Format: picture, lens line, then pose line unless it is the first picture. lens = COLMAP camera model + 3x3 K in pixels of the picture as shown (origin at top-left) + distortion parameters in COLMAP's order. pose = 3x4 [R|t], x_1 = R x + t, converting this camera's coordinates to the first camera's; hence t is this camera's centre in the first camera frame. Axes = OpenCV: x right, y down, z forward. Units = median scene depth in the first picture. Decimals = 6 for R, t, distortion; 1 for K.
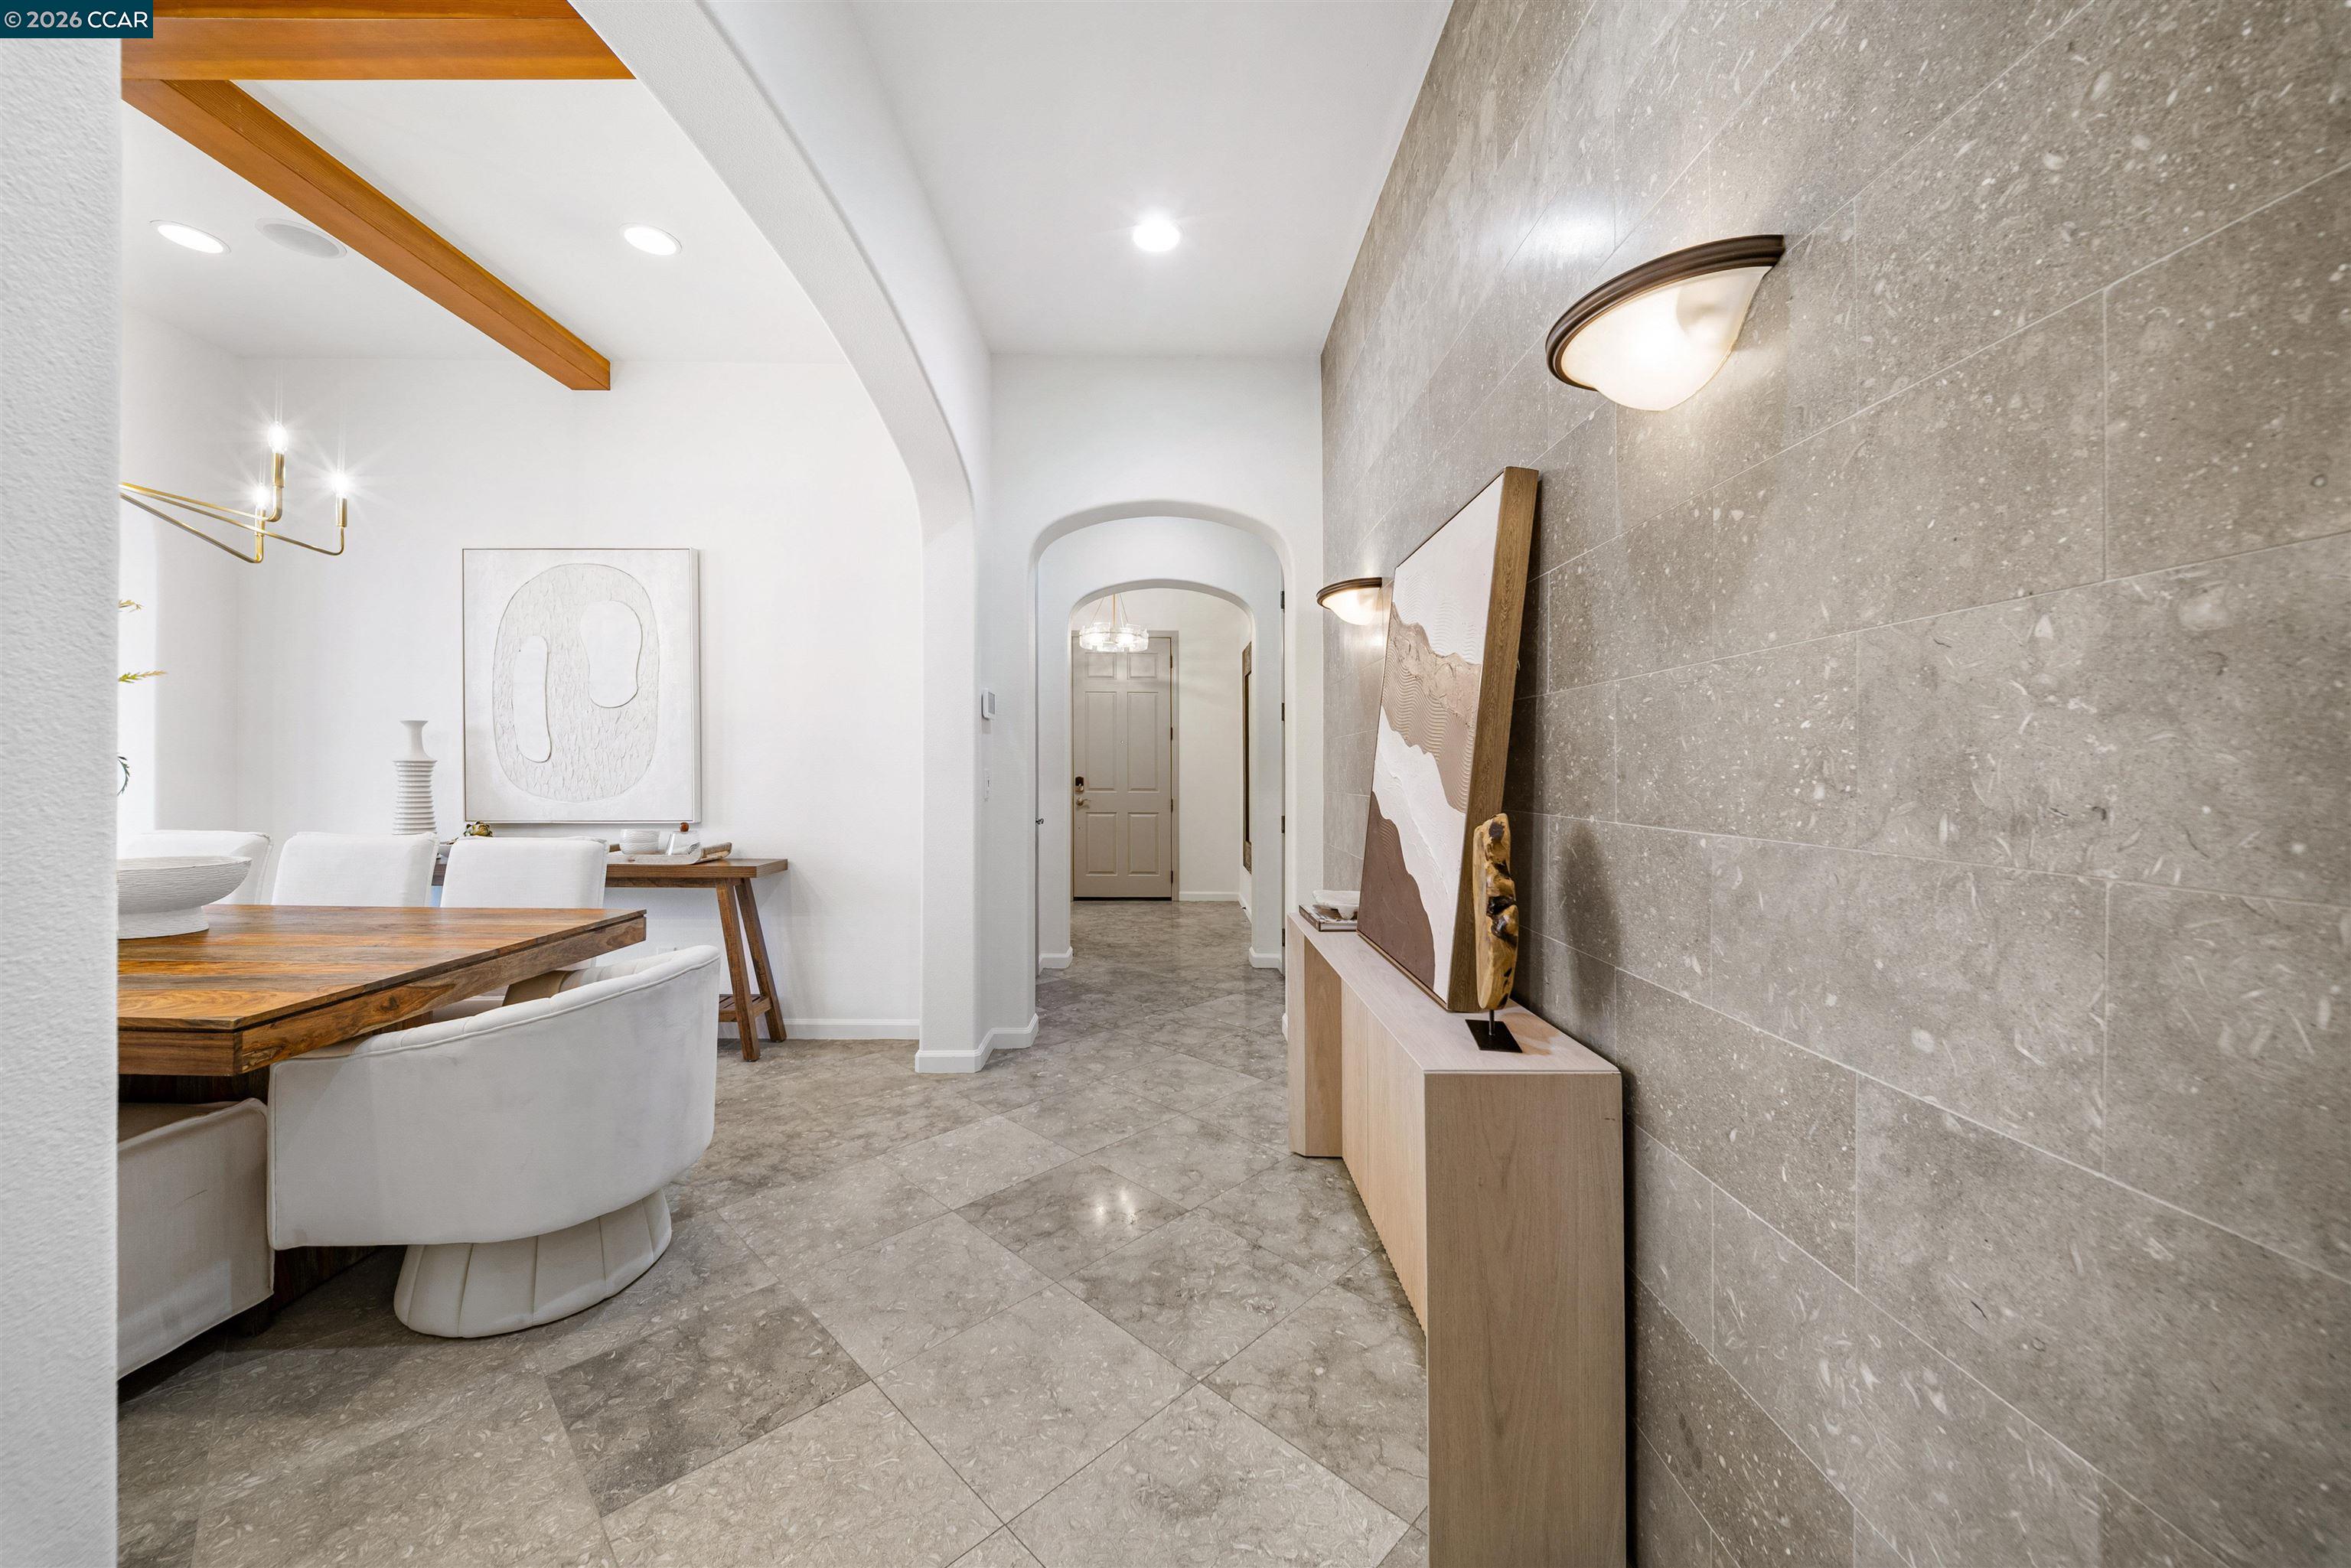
lens RADIAL K [[831.0, 0, 1184.9], [0, 831.0, 783.4], [0, 0, 1]] dist [-0.002384, -0.001803]
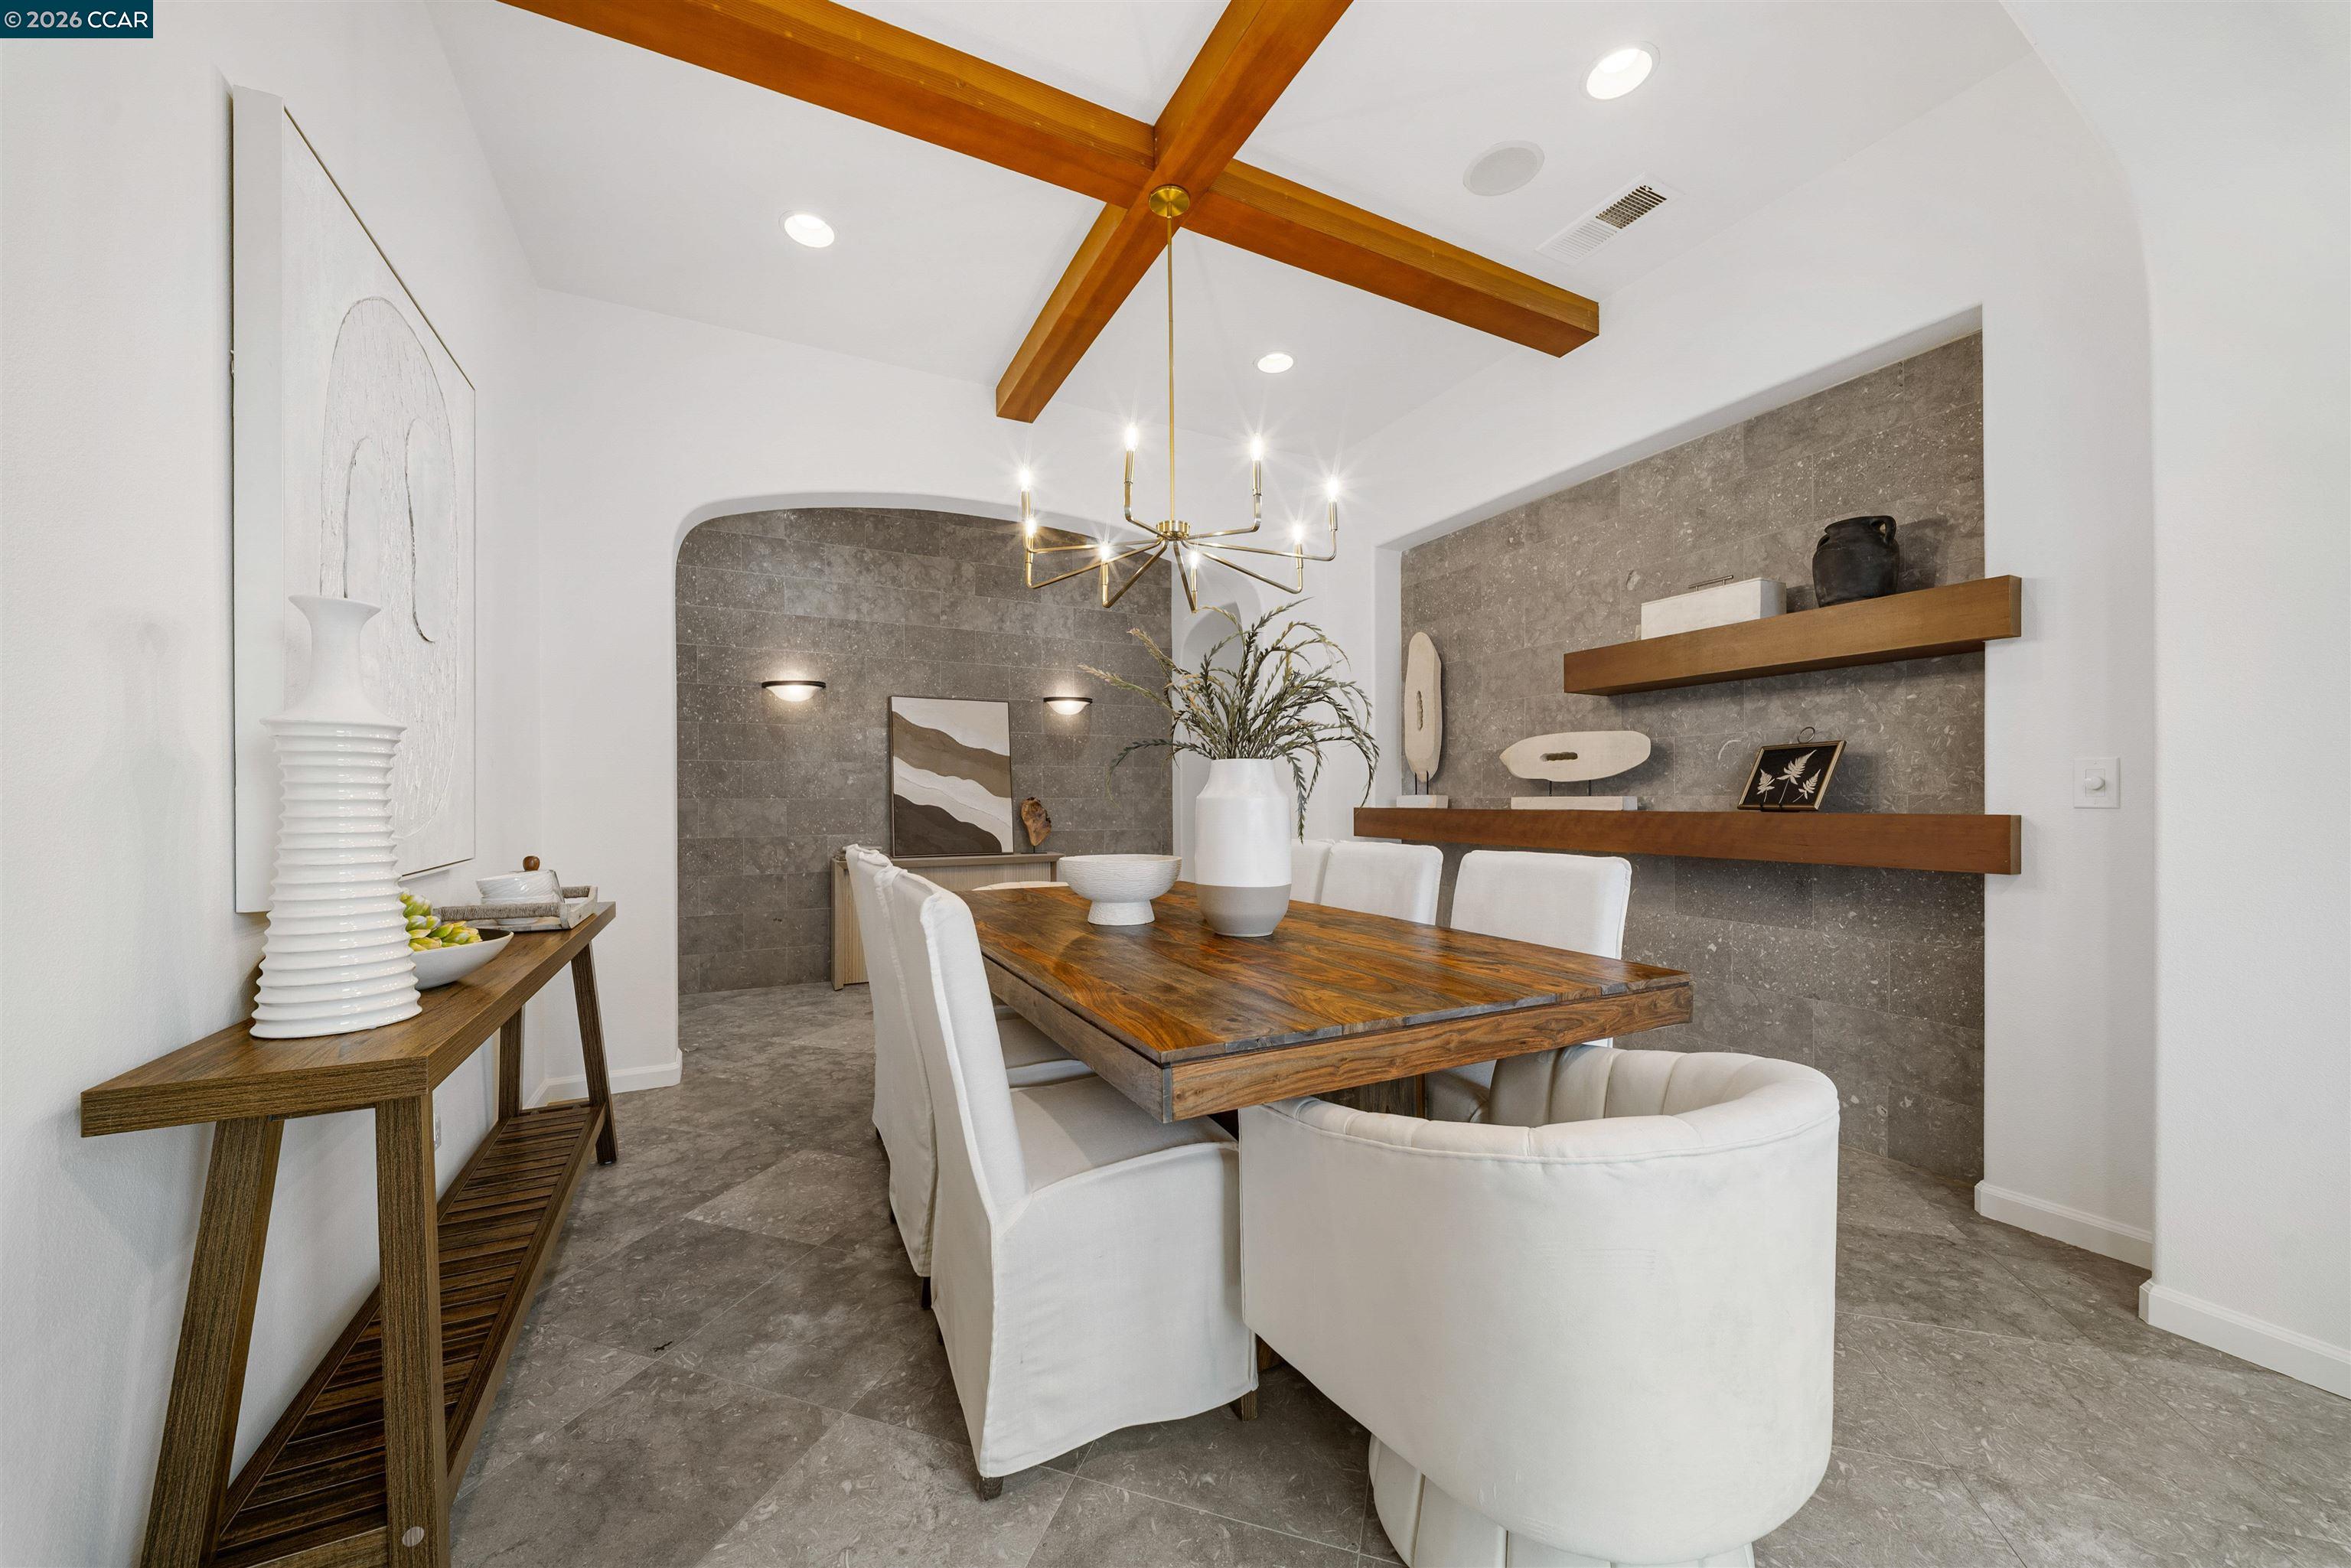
lens RADIAL K [[831.0, 0, 1159.1], [0, 831.0, 797.2], [0, 0, 1]] dist [-0.002384, -0.001803]
pose [[-0.426106, -0.005904, 0.904654, -1.470778], [0.006683, 0.999931, 0.009673, 0.001781], [-0.904648, 0.010167, -0.426038, 0.908836]]
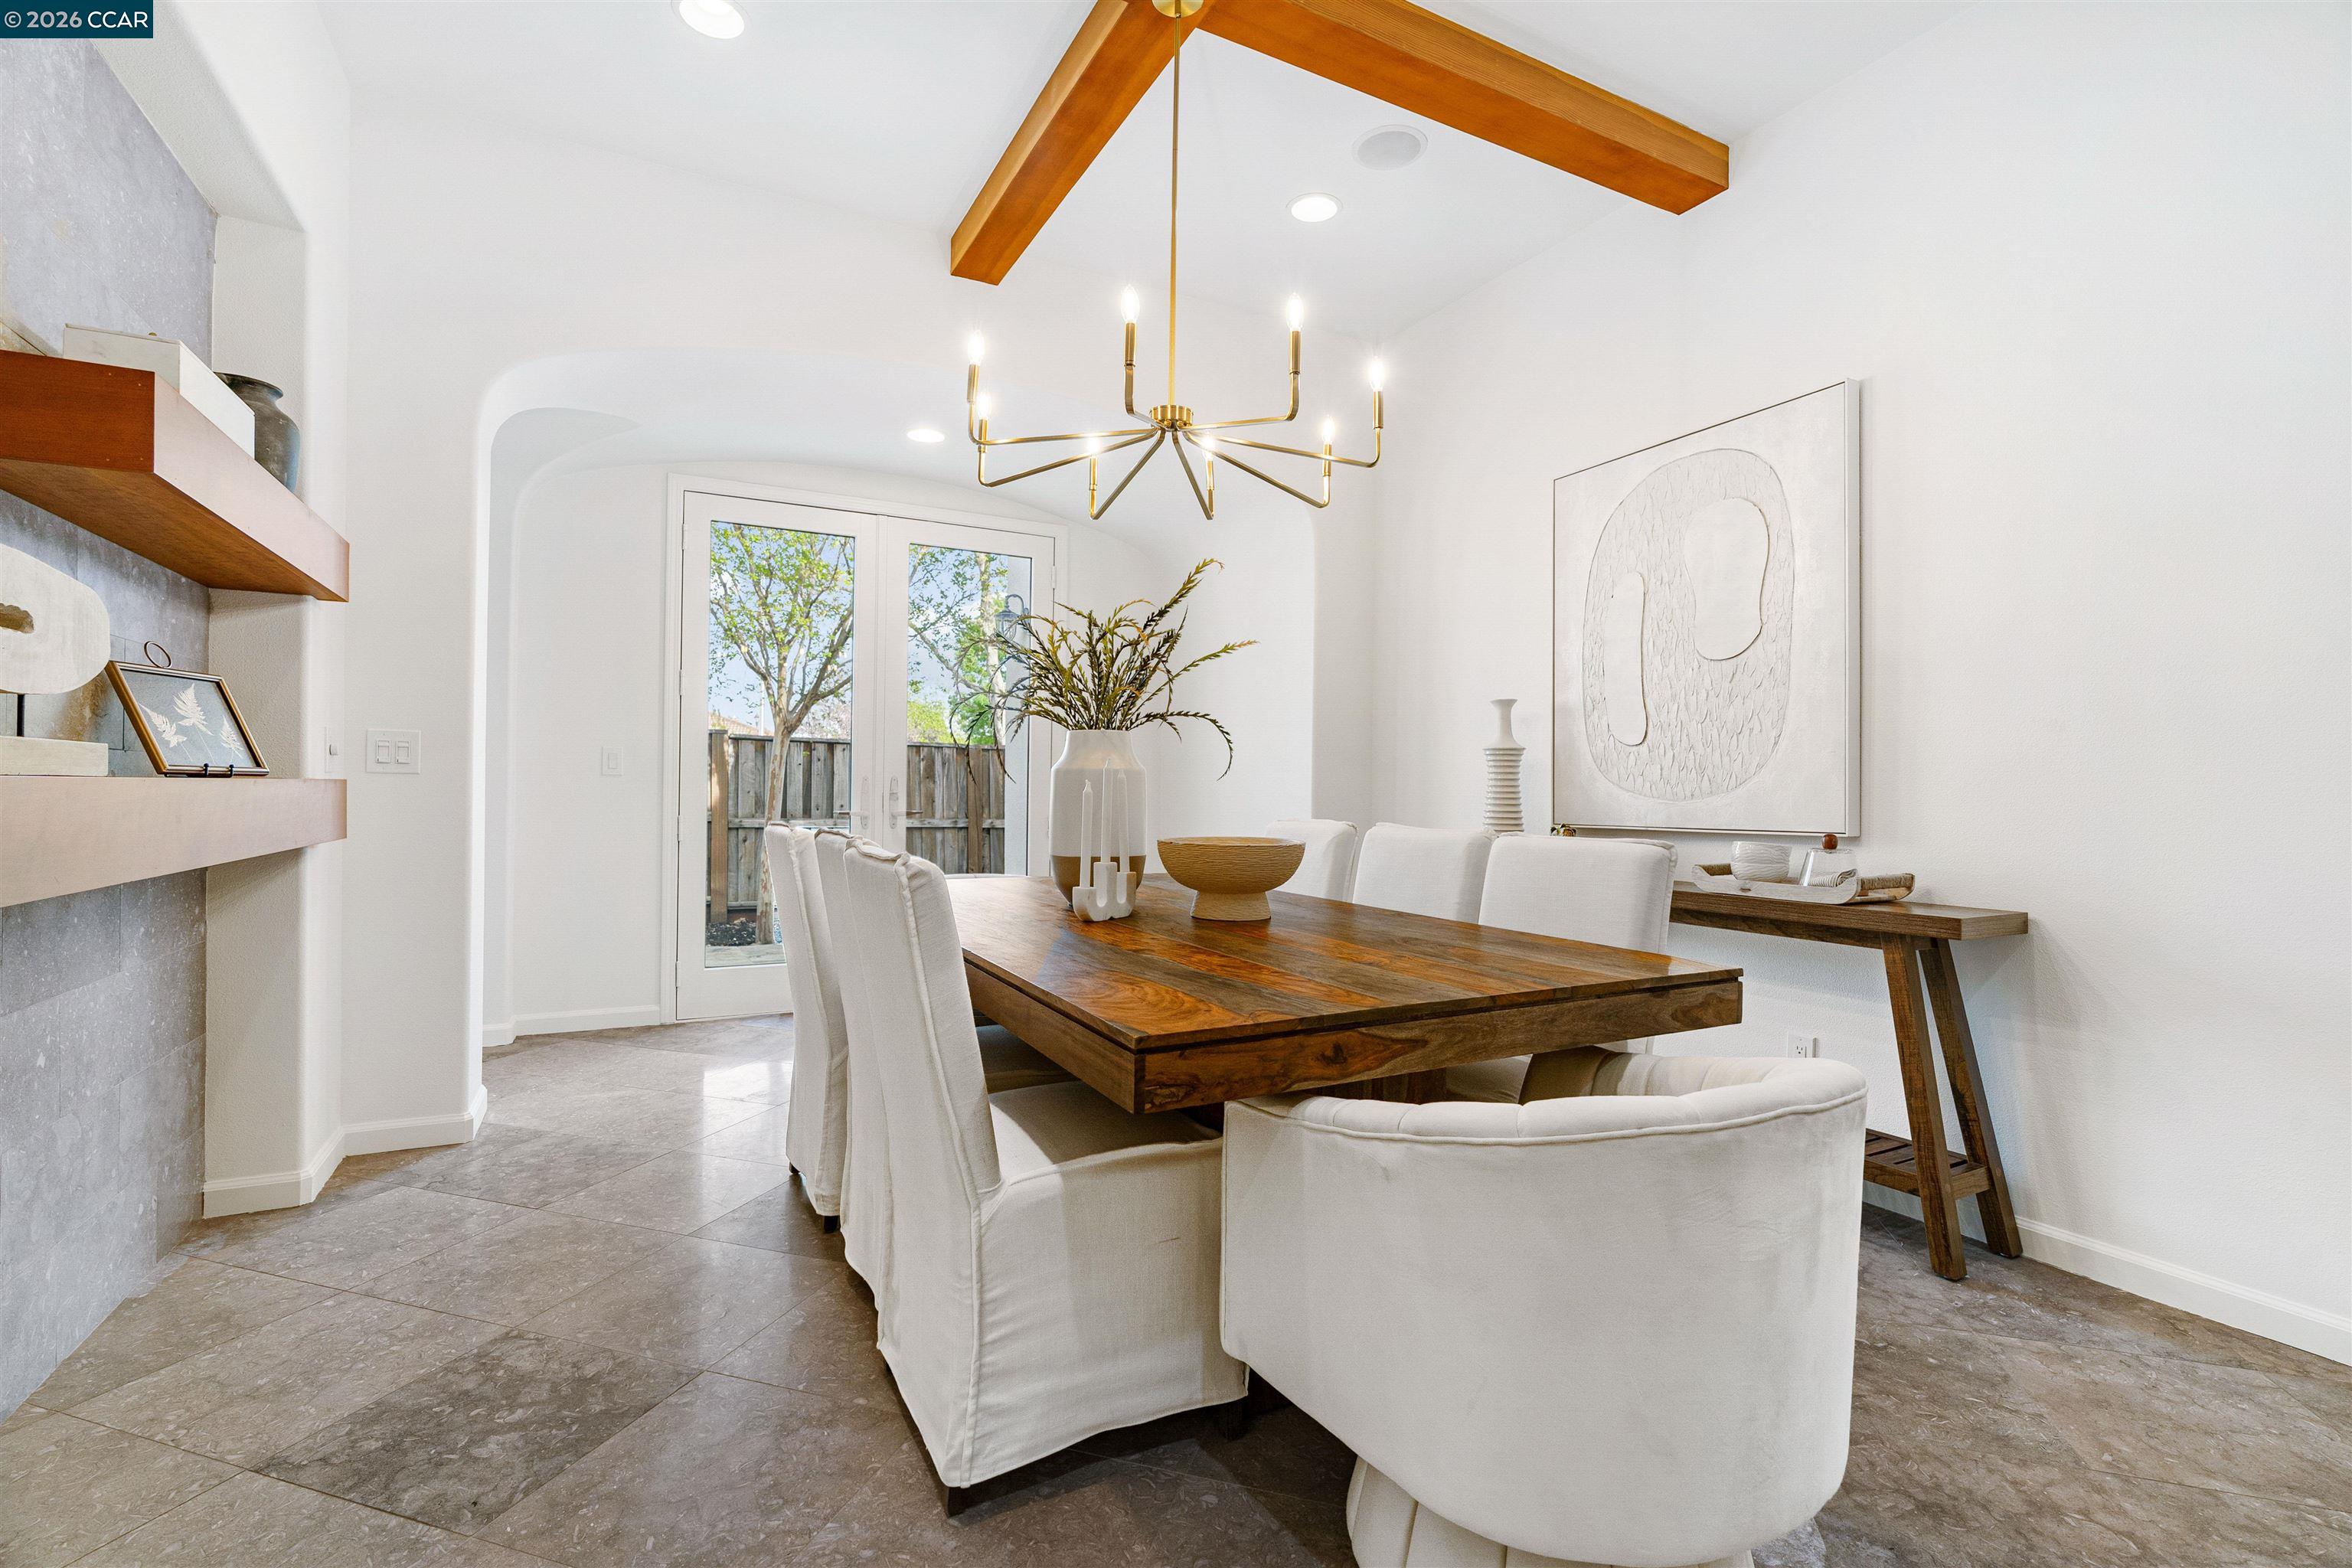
lens RADIAL K [[1071.4, 0, 1161.9], [0, 1071.4, 796.8], [0, 0, 1]] dist [-0.013926, 0.005836]
pose [[0.430785, -0.000817, -0.902454, -0.128440], [-0.014534, 0.999864, -0.007844, 0.036380], [0.902338, 0.016496, 0.430714, 0.256936]]
